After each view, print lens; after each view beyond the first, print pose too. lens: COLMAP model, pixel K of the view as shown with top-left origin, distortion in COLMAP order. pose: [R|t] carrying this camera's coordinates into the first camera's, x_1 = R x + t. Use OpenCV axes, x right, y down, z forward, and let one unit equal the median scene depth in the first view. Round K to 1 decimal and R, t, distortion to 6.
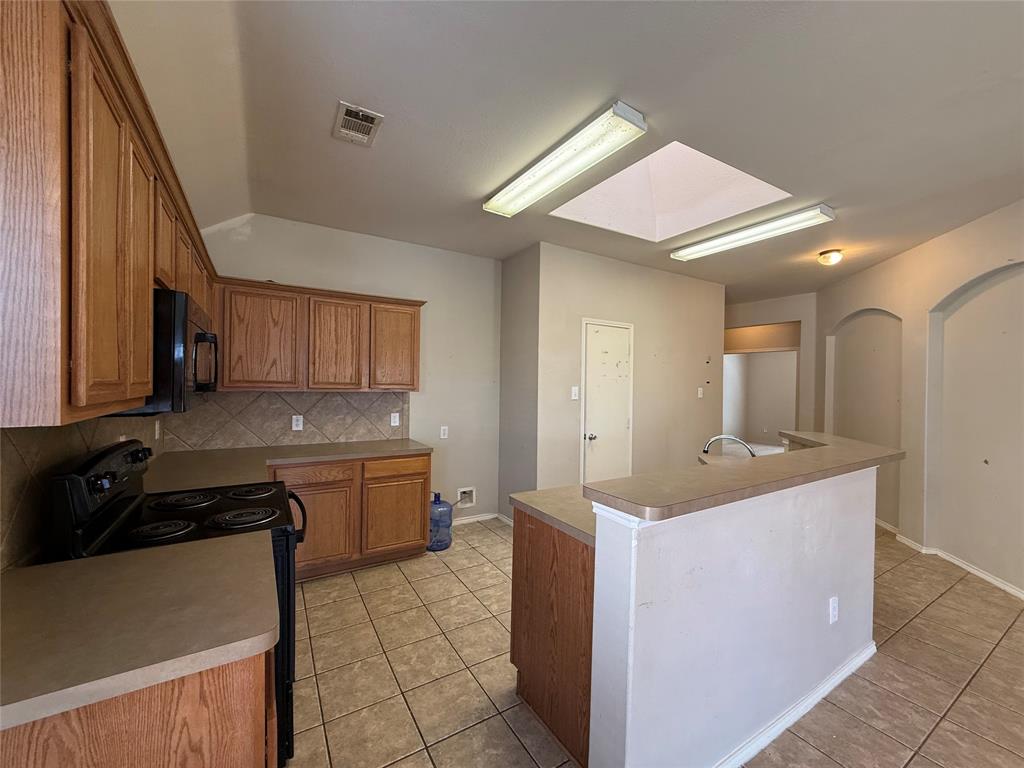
lens RADIAL K [[408.4, 0, 509.5], [0, 408.4, 387.7], [0, 0, 1]] dist [0.001242, -0.000557]
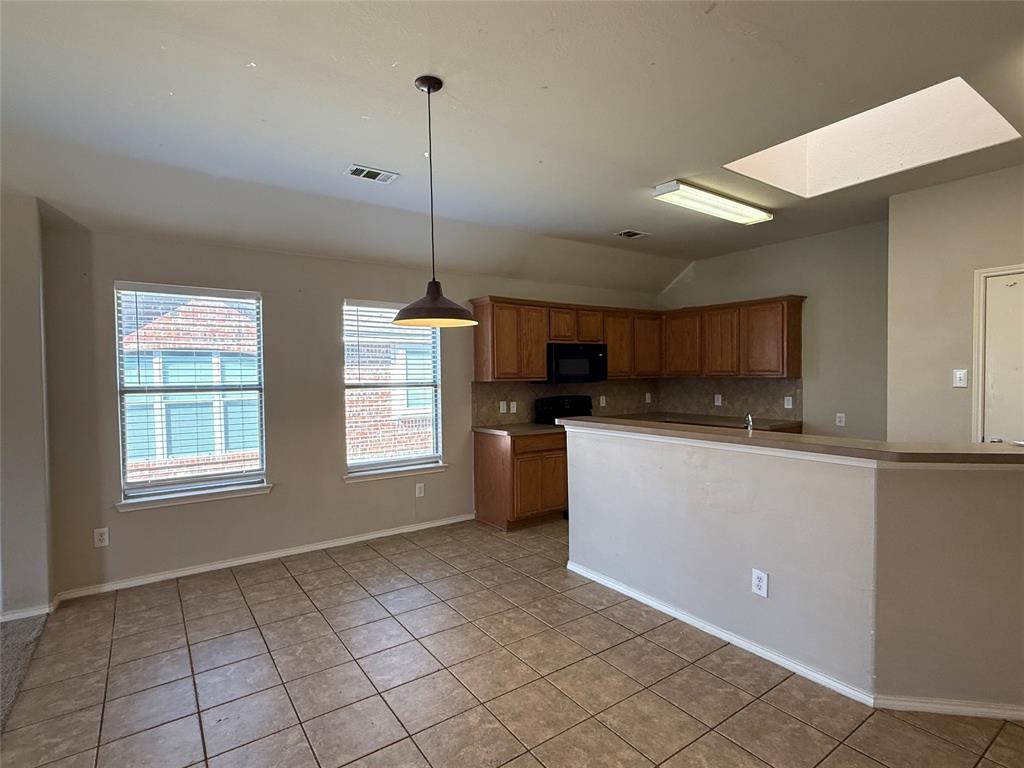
lens RADIAL K [[519.1, 0, 514.1], [0, 519.1, 389.9], [0, 0, 1]] dist [0.003877, -0.002299]
pose [[0.072010, 0.015936, -0.997277, 1.262333], [0.002649, 0.999866, 0.016169, 0.021644], [0.997400, -0.003806, 0.071958, 0.180088]]
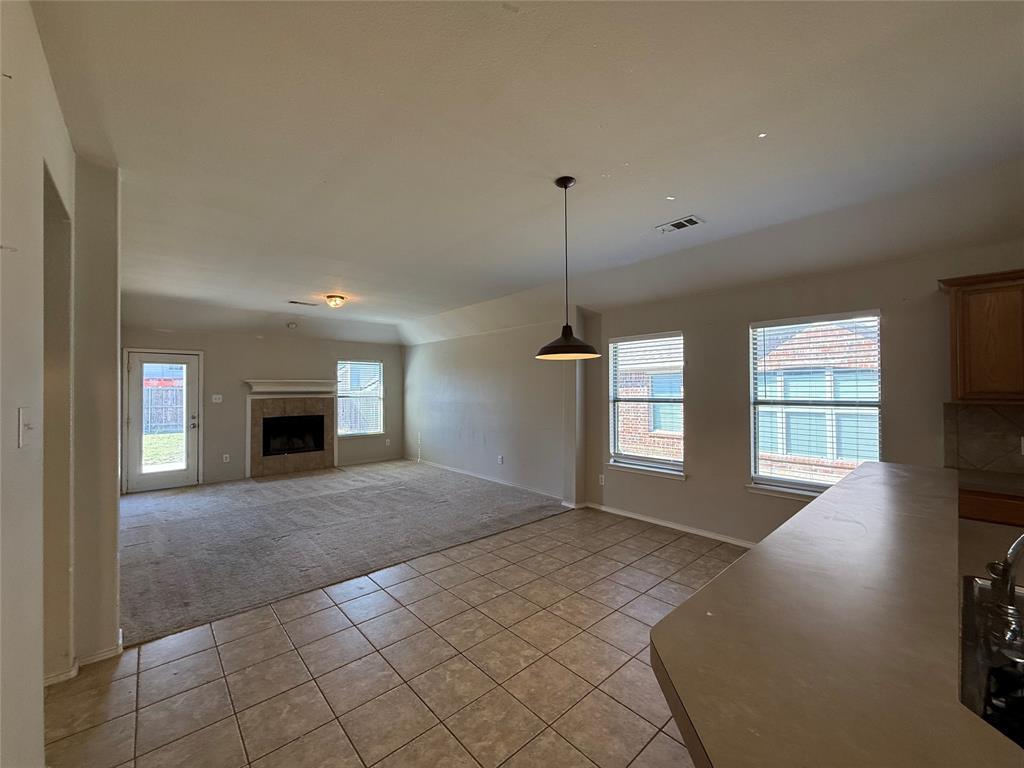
lens RADIAL K [[408.4, 0, 511.3], [0, 408.4, 387.0], [0, 0, 1]] dist [0.001242, -0.000557]
pose [[-0.982926, -0.011961, -0.183611, 0.764720], [-0.011141, 0.999923, -0.005493, 0.002338], [0.183663, -0.003354, -0.982984, 0.858717]]
